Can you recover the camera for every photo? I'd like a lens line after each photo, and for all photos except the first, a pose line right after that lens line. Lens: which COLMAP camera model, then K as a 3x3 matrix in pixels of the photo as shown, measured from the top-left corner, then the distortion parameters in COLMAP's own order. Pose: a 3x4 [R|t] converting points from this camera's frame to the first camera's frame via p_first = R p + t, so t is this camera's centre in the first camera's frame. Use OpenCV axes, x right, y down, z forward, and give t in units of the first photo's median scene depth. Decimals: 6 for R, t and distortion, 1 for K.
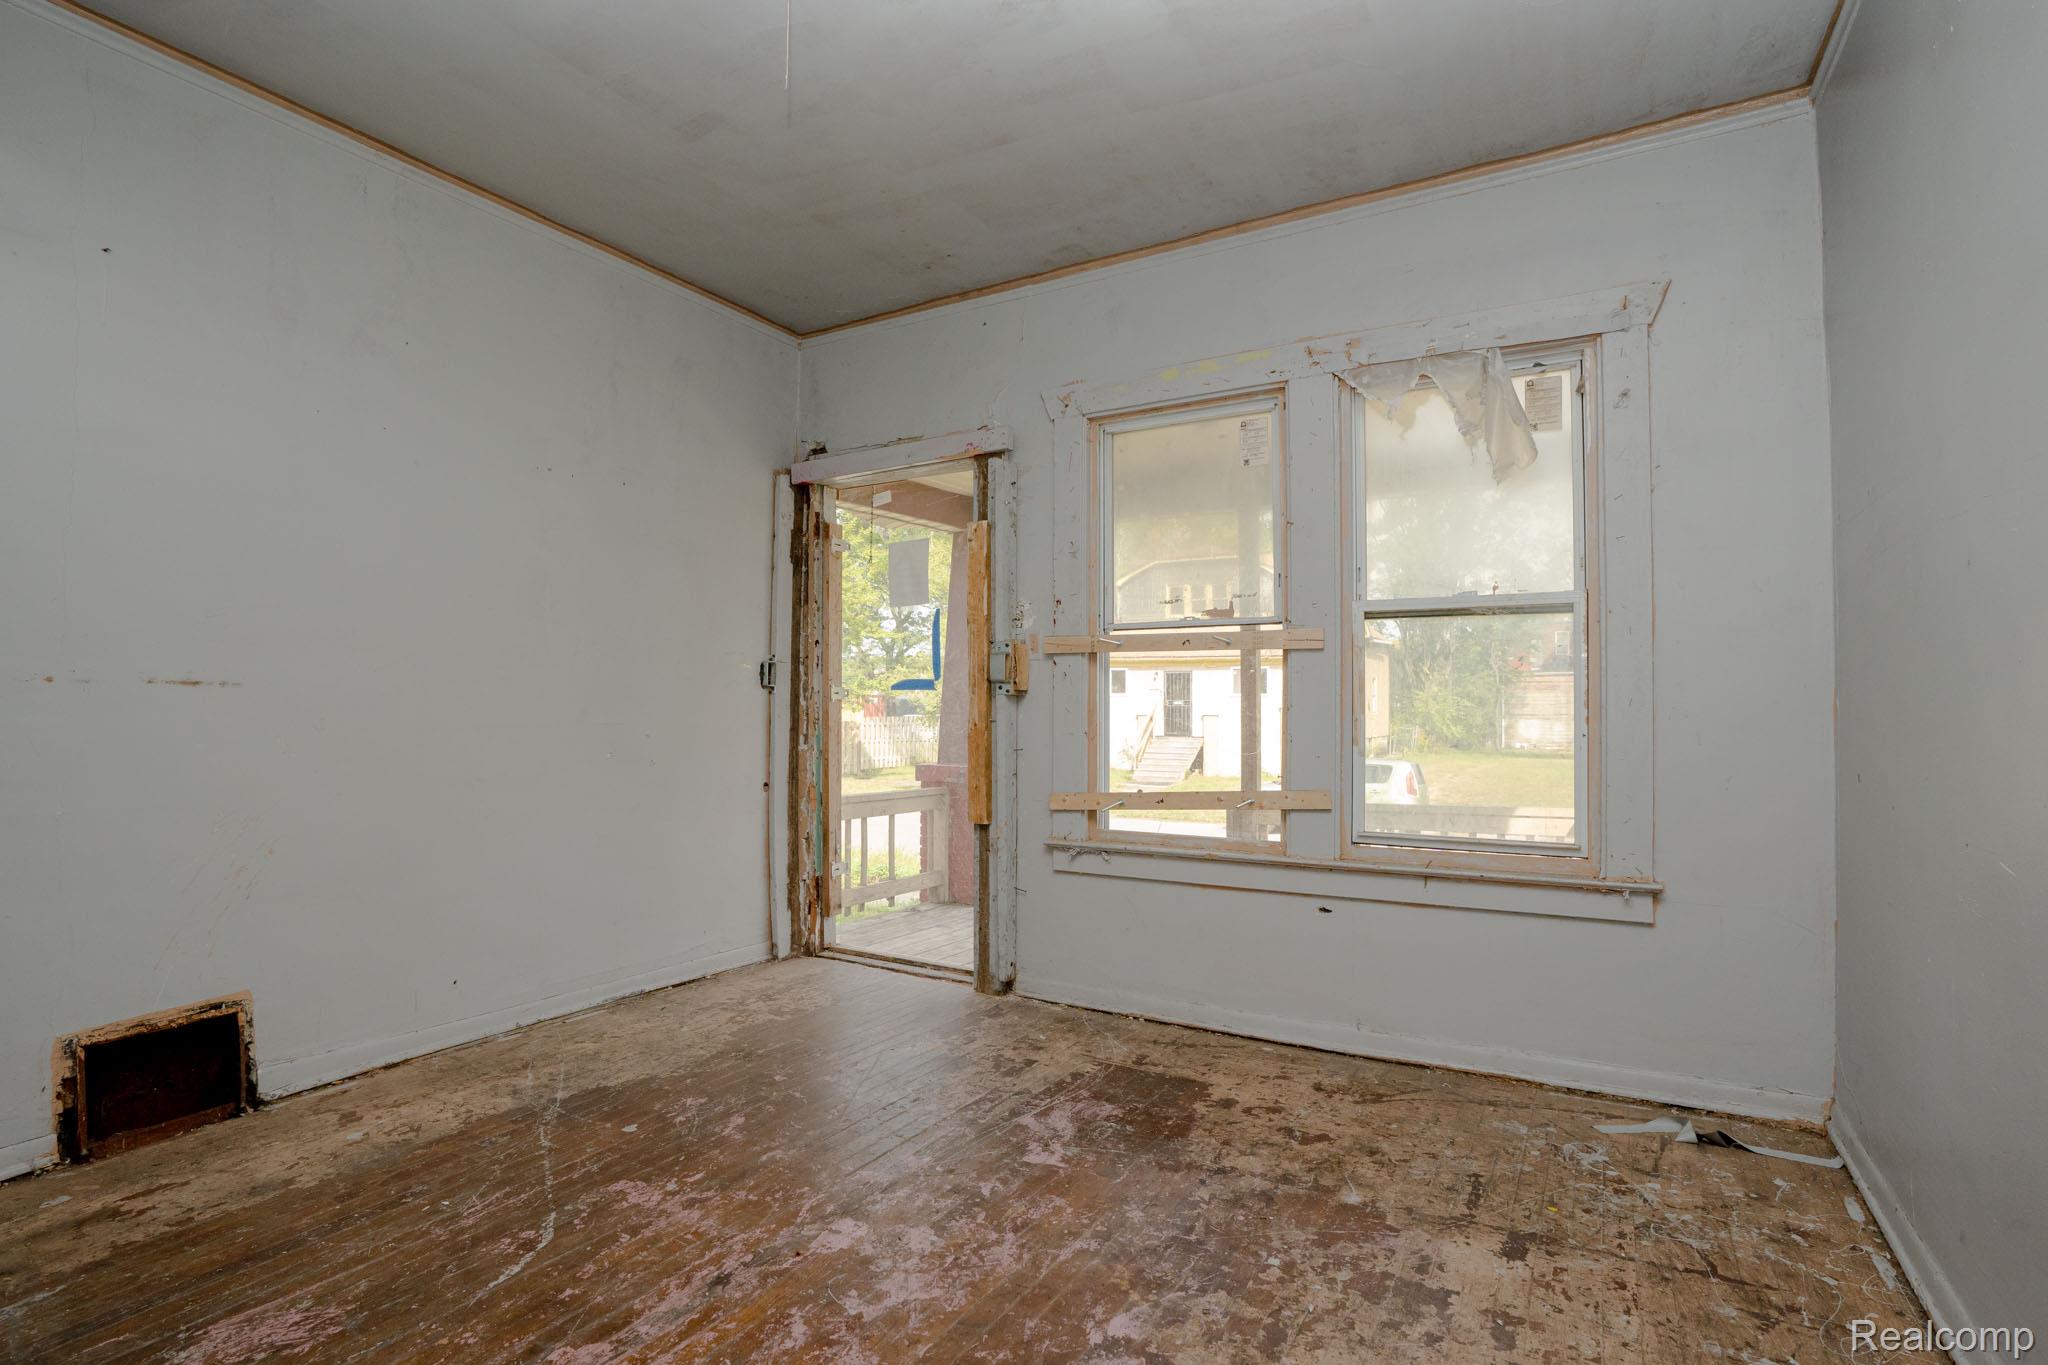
lens RADIAL K [[961.5, 0, 1024.0], [0, 961.5, 682.5], [0, 0, 1]] dist [-0.067726, 0.021421]
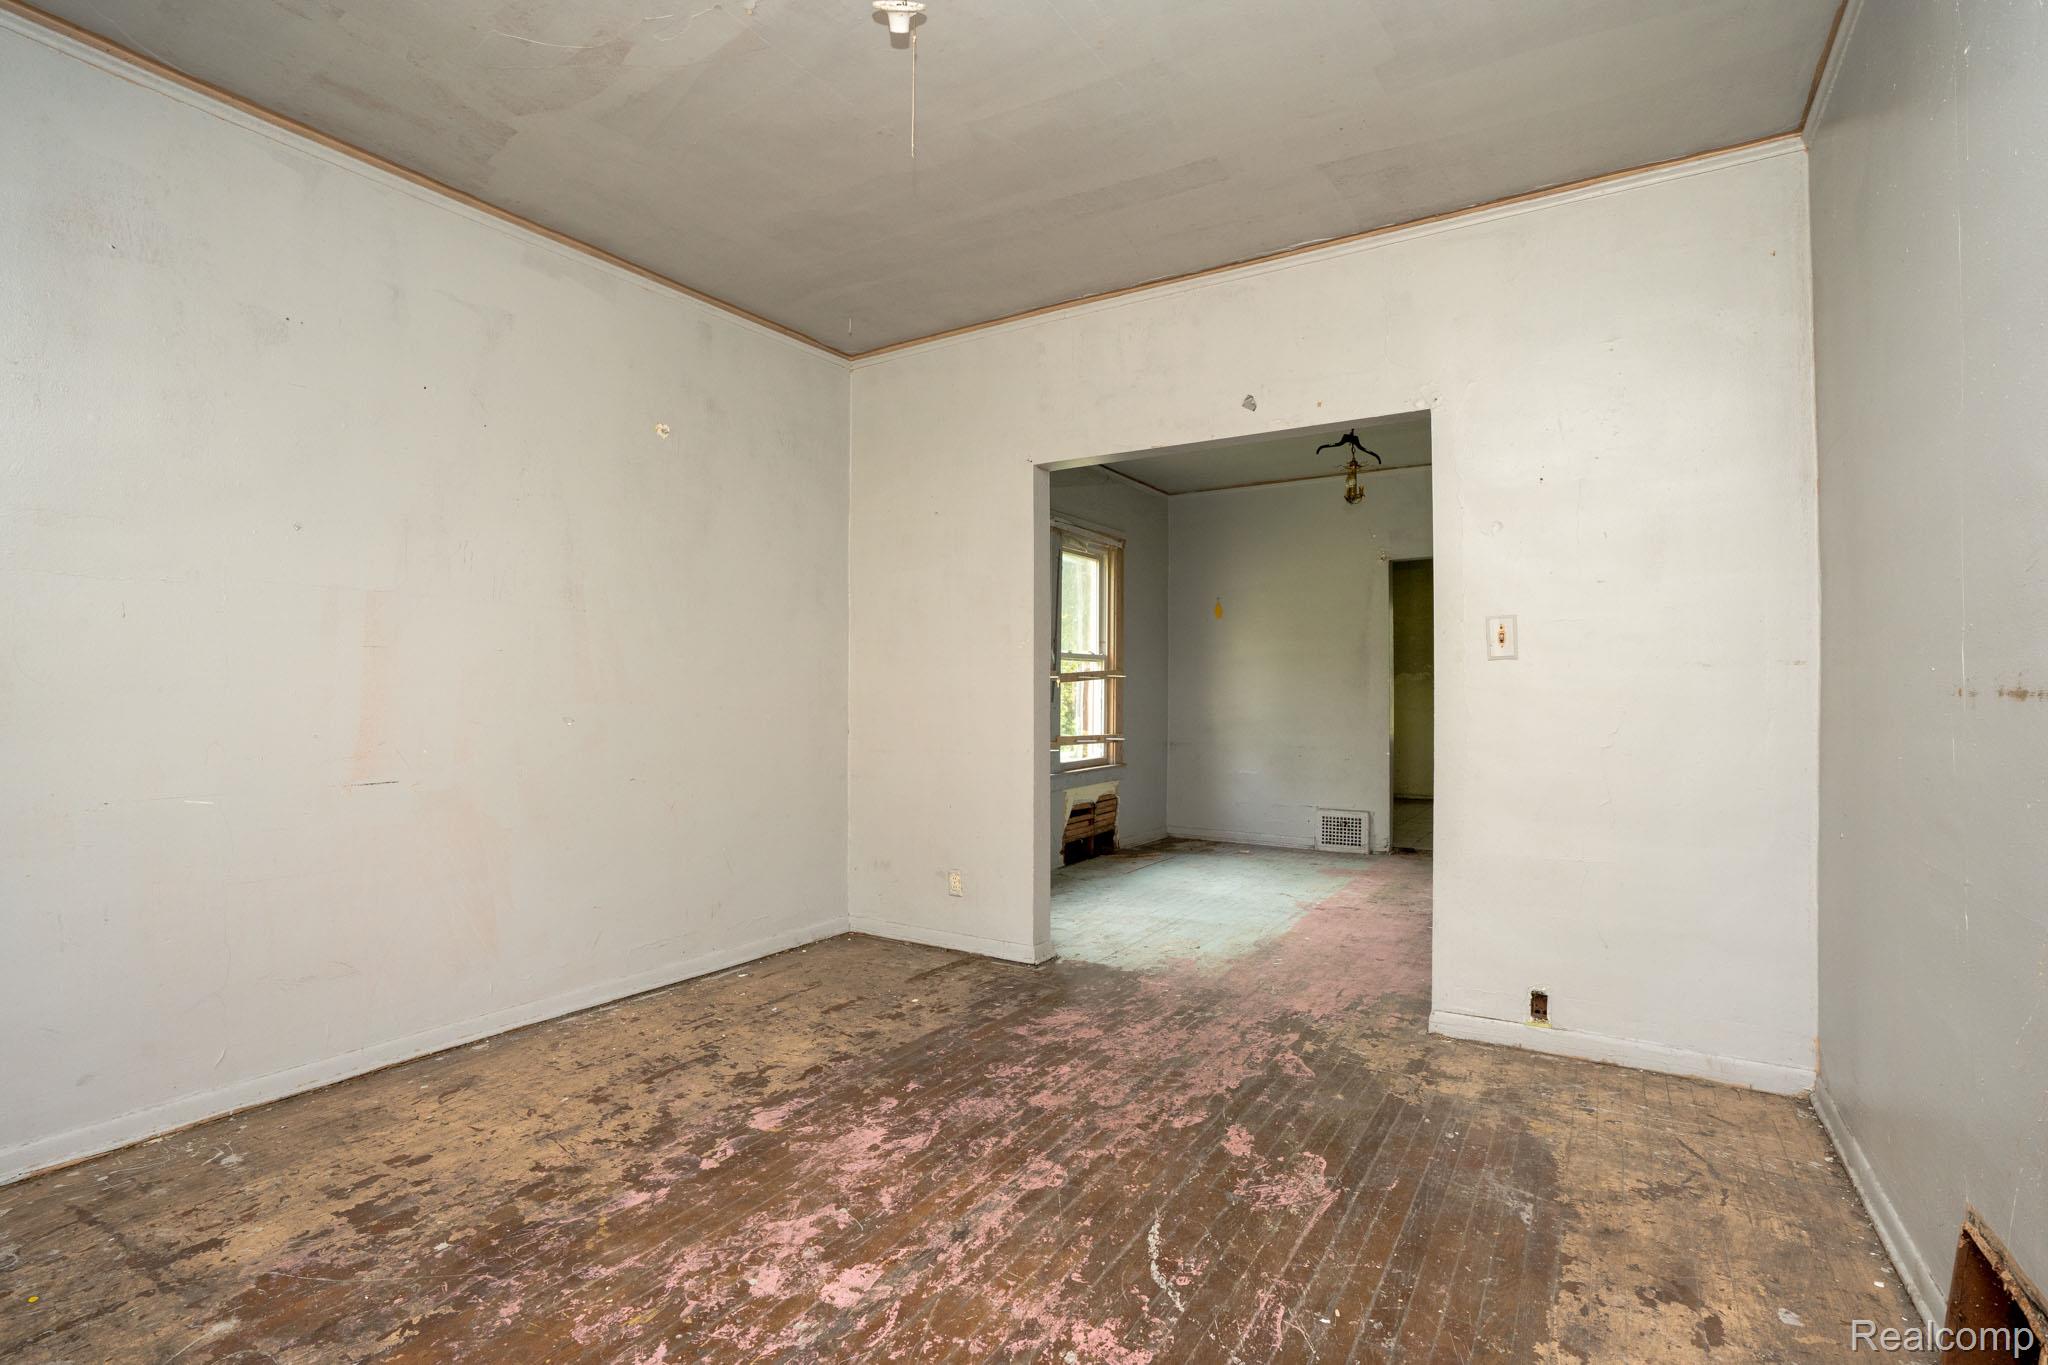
lens RADIAL K [[961.5, 0, 1024.0], [0, 961.5, 682.5], [0, 0, 1]] dist [-0.067726, 0.021421]
pose [[-0.999498, -0.006308, 0.031035, -0.414501], [-0.007429, 0.999318, -0.036163, 0.022473], [-0.030786, -0.036376, -0.998864, 2.053984]]
